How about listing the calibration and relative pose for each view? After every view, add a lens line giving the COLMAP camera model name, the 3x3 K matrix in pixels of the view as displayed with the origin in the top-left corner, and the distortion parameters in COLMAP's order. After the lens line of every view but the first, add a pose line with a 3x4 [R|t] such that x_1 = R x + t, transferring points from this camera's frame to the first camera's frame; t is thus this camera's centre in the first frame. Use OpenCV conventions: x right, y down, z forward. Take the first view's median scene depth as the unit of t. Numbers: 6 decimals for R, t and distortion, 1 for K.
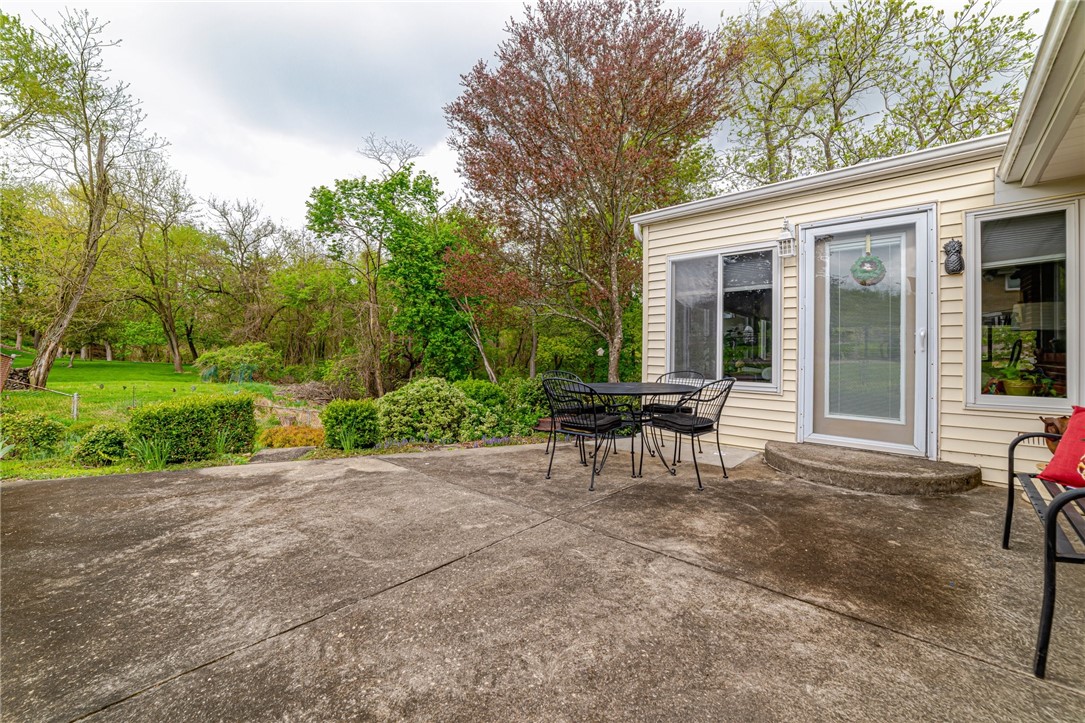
lens RADIAL K [[443.7, 0, 542.5], [0, 443.7, 361.5], [0, 0, 1]] dist [0.000174, 0.000112]
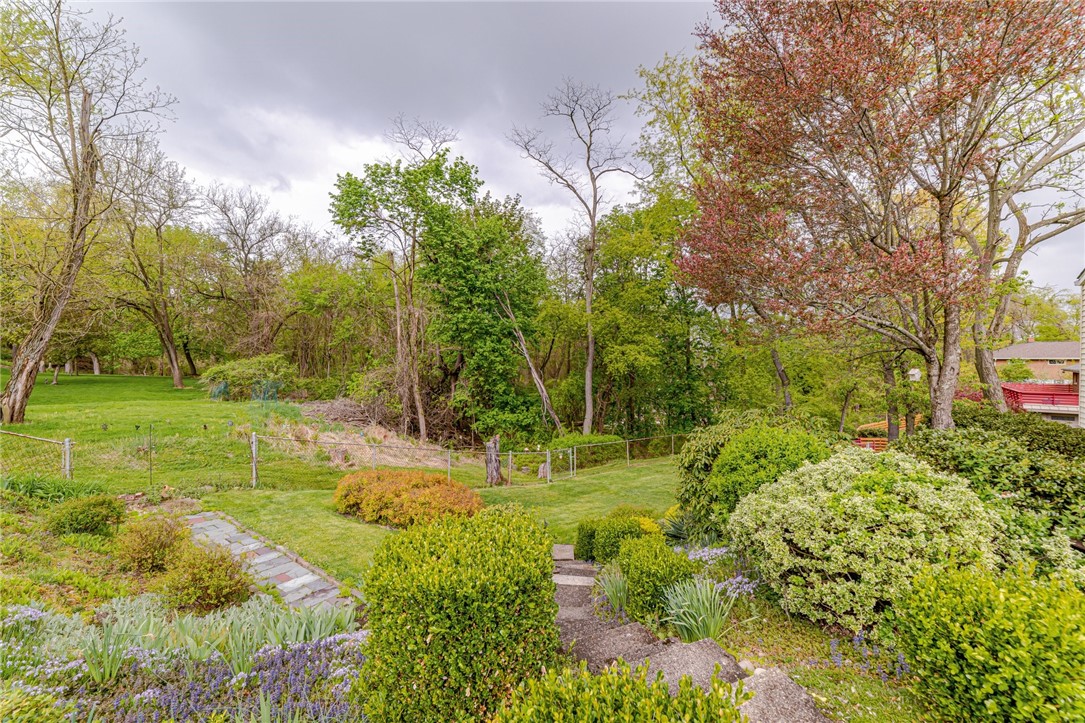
lens RADIAL K [[431.2, 0, 543.3], [0, 431.2, 377.6], [0, 0, 1]] dist [-0.001160, -0.000303]
pose [[0.999360, -0.013377, 0.033165, -0.138552], [0.012507, 0.999576, 0.026313, -0.013198], [-0.033503, -0.025881, 0.999103, 0.129081]]
